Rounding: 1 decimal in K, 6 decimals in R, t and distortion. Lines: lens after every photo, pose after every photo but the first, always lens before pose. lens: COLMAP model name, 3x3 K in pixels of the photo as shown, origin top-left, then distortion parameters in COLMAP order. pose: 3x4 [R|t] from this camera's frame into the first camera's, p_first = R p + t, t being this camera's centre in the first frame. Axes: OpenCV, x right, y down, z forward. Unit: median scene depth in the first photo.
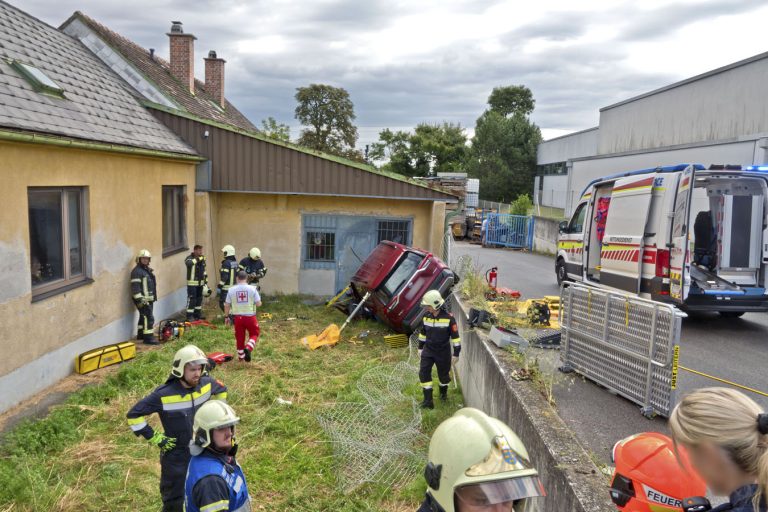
lens RADIAL K [[554.7, 0, 369.4], [0, 554.7, 246.2], [0, 0, 1]] dist [-0.005696, -0.000791]
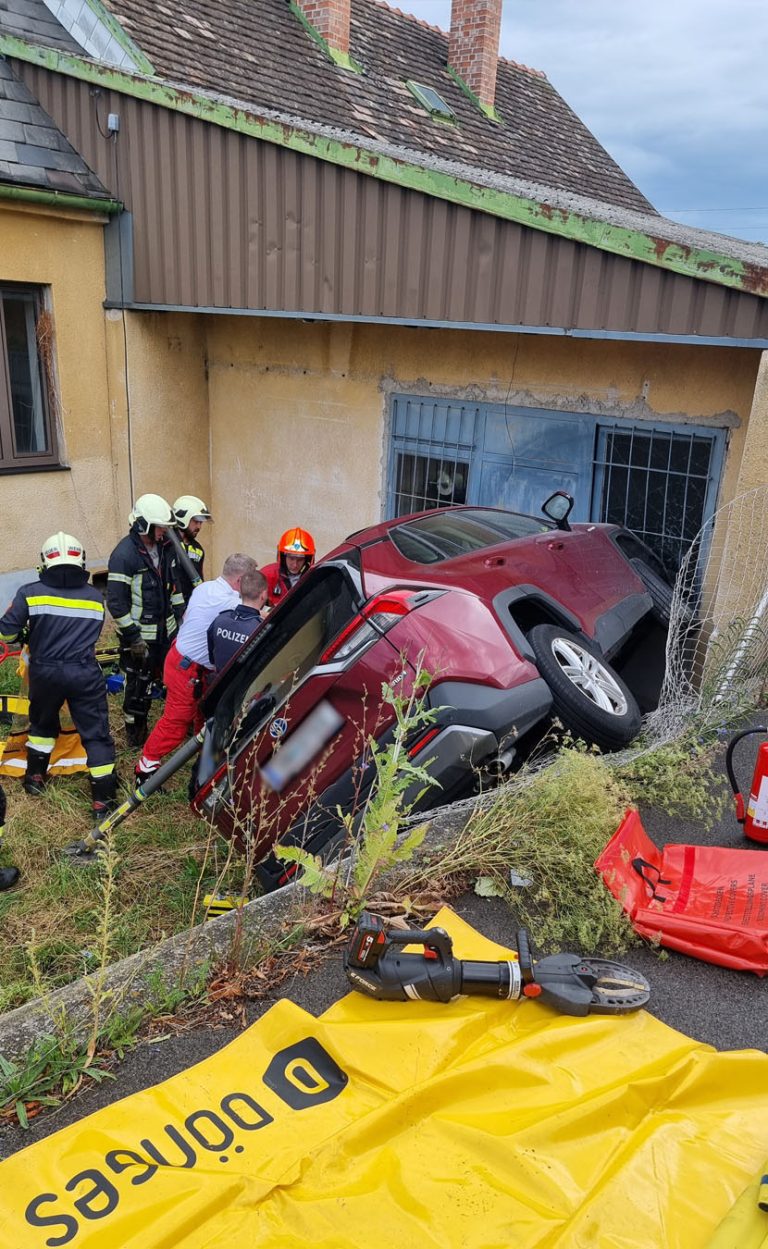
lens RADIAL K [[965.0, 0, 387.6], [0, 965.0, 701.3], [0, 0, 1]] dist [0.070811, -0.064674]
pose [[0.796253, 0.223661, -0.562101, 0.233669], [-0.090988, 0.962854, 0.254232, -0.029156], [0.598083, -0.151288, 0.787025, 0.531634]]
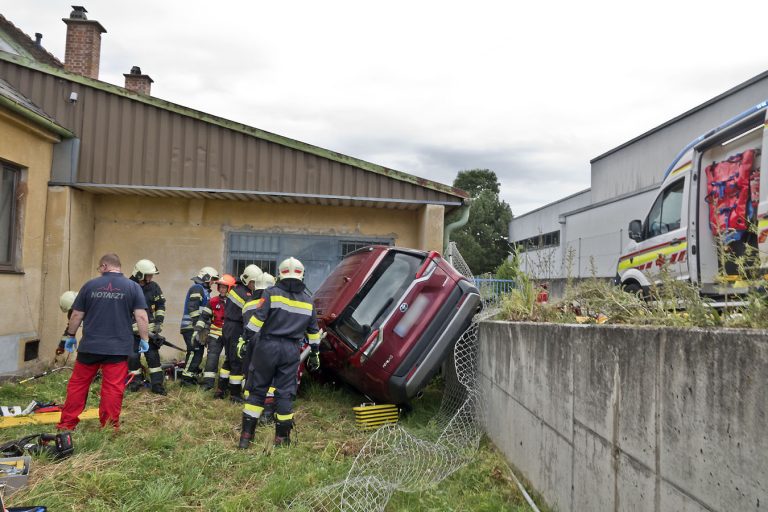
lens RADIAL K [[537.6, 0, 382.3], [0, 537.6, 252.3], [0, 0, 1]] dist [0.005649, -0.000982]
pose [[0.995755, 0.005200, 0.091901, 0.004533], [0.010886, 0.984745, -0.173664, 0.079501], [-0.091402, 0.173927, 0.980508, 0.358747]]
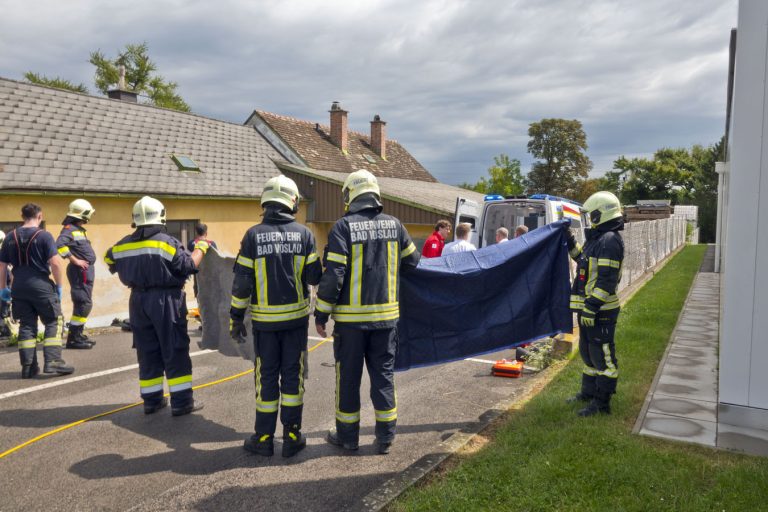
lens RADIAL K [[554.7, 0, 369.4], [0, 554.7, 246.2], [0, 0, 1]] dist [-0.005696, -0.000791]
pose [[0.856335, 0.008912, -0.516343, 0.559056], [-0.038640, 0.998154, -0.046856, 0.026309], [0.514972, 0.060076, 0.855099, -0.163262]]
